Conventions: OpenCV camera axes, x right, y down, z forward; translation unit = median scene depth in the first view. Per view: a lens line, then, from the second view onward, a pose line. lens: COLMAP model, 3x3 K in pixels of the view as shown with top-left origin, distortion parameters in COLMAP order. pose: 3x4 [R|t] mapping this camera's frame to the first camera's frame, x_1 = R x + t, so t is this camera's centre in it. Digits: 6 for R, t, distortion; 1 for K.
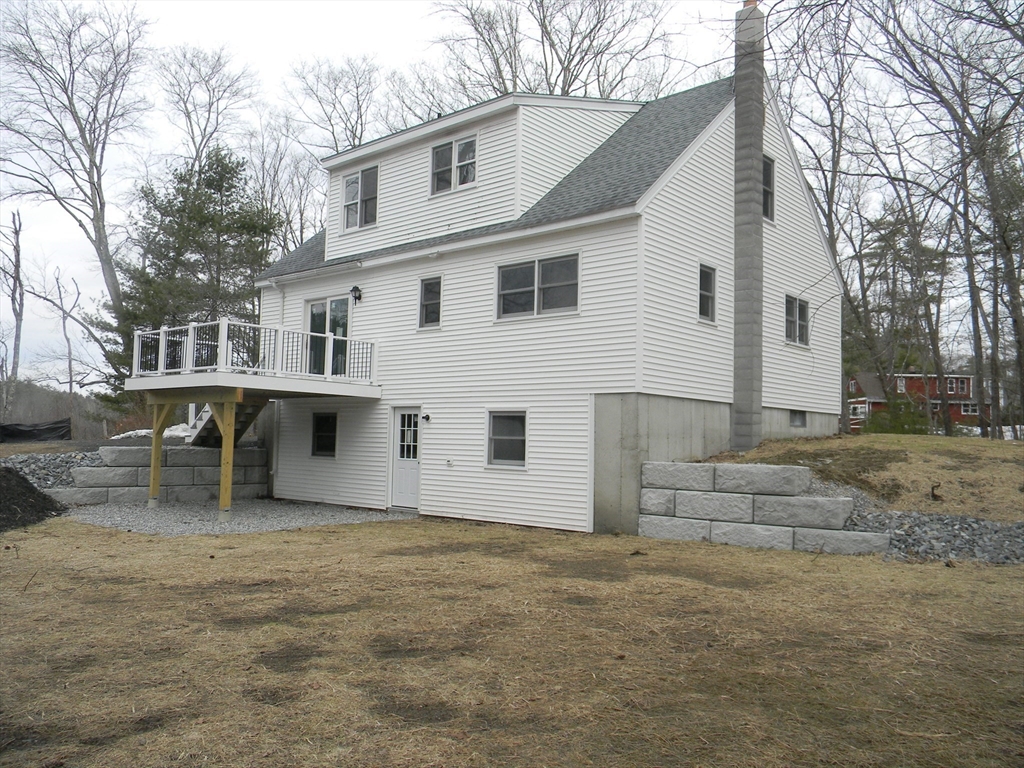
lens RADIAL K [[817.2, 0, 512.7], [0, 817.2, 379.7], [0, 0, 1]] dist [0.006886, -0.019927]
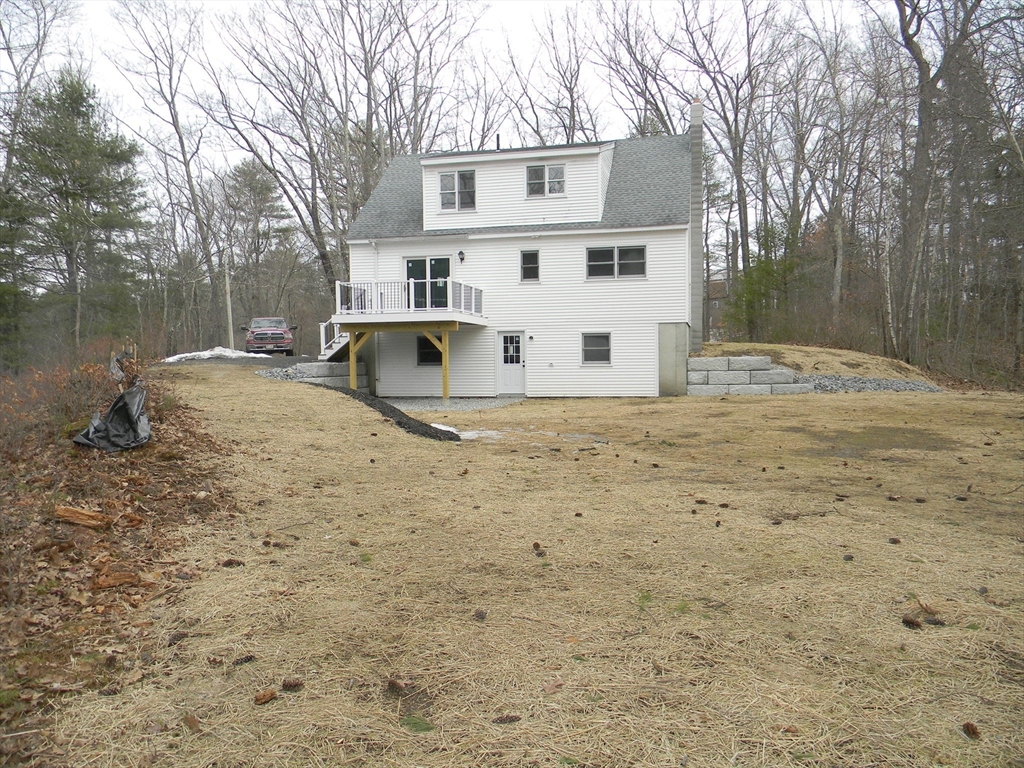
lens RADIAL K [[817.2, 0, 507.1], [0, 817.2, 378.8], [0, 0, 1]] dist [0.006886, -0.019927]
pose [[0.885841, -0.043361, 0.461958, -0.959485], [-0.003964, 0.994880, 0.100985, -0.038787], [-0.463971, -0.091287, 0.881134, -0.445065]]
